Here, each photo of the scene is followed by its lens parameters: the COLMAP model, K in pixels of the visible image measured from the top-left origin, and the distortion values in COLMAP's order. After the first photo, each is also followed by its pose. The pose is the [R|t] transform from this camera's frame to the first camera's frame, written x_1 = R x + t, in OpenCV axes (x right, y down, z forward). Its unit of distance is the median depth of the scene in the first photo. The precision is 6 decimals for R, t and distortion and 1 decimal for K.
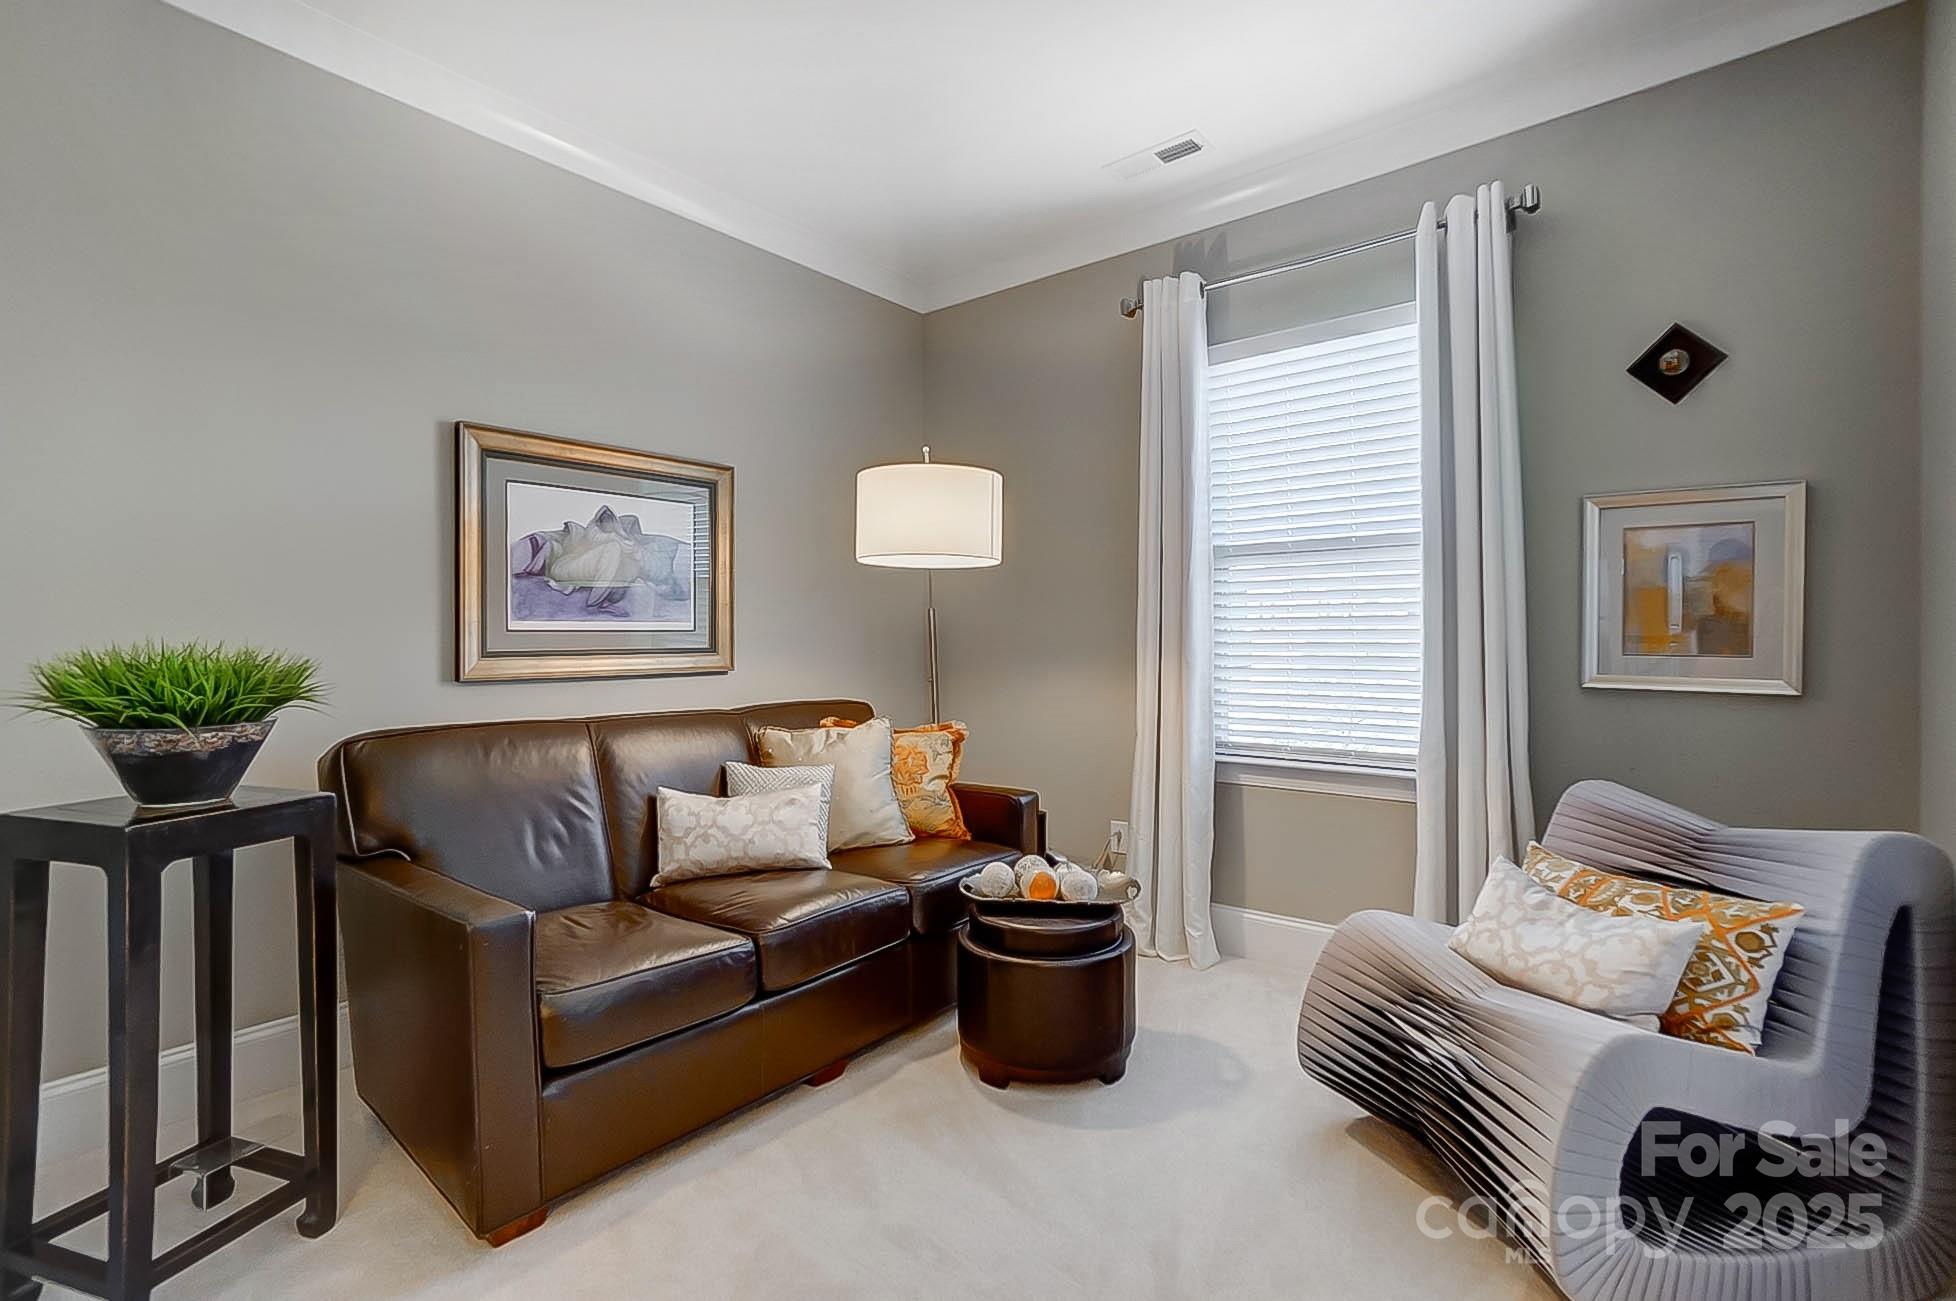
lens RADIAL K [[891.5, 0, 979.9], [0, 891.5, 639.0], [0, 0, 1]] dist [0.008041, 0.001450]
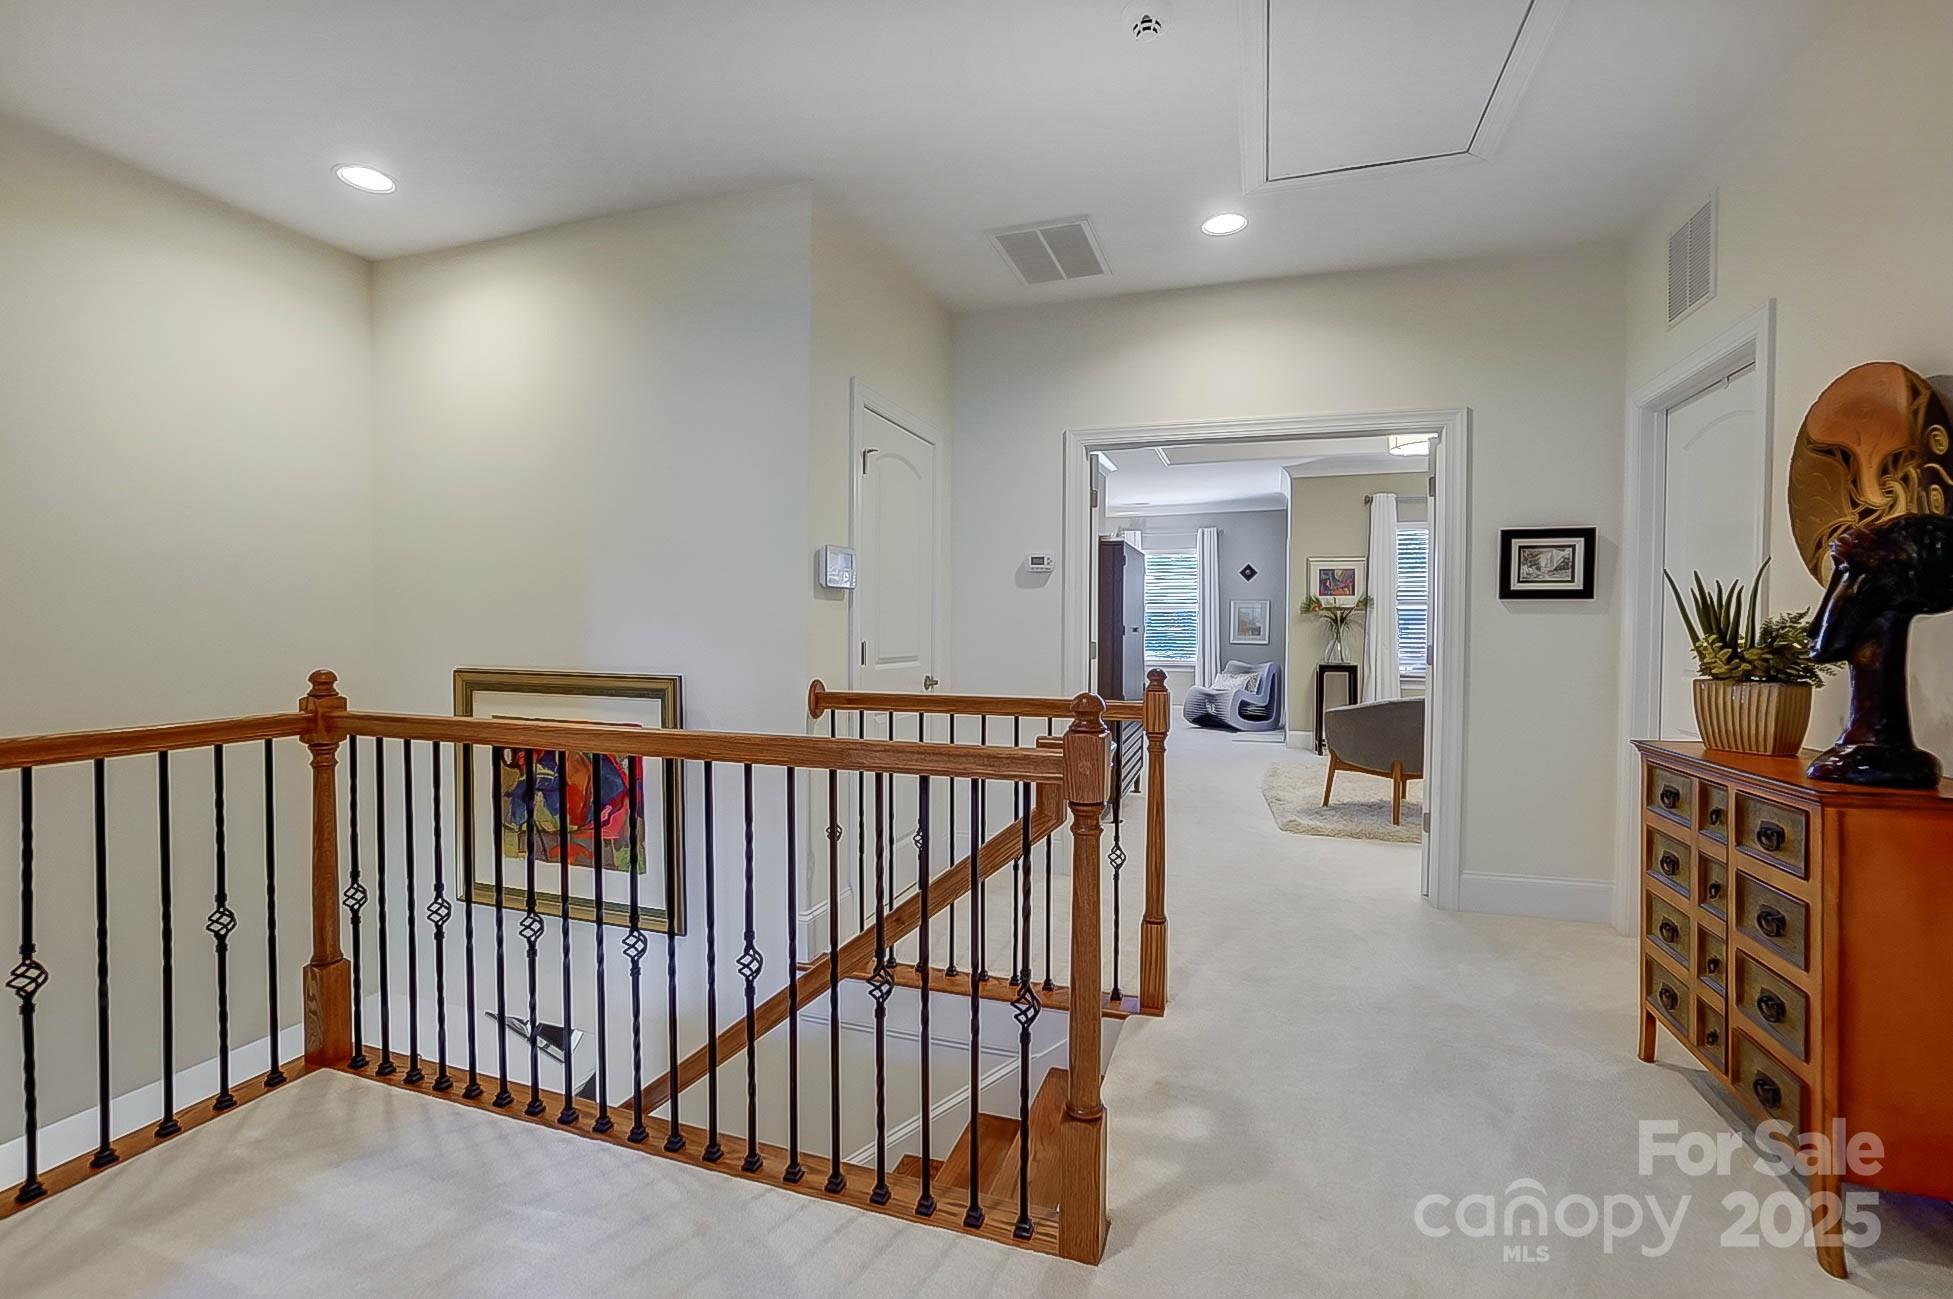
lens RADIAL K [[890.1, 0, 972.3], [0, 890.1, 652.5], [0, 0, 1]] dist [0.008041, 0.001450]
pose [[0.938329, 0.004360, 0.345717, -2.135981], [-0.011509, 0.999760, 0.018628, 0.032486], [-0.345553, -0.021458, 0.938154, -2.813358]]
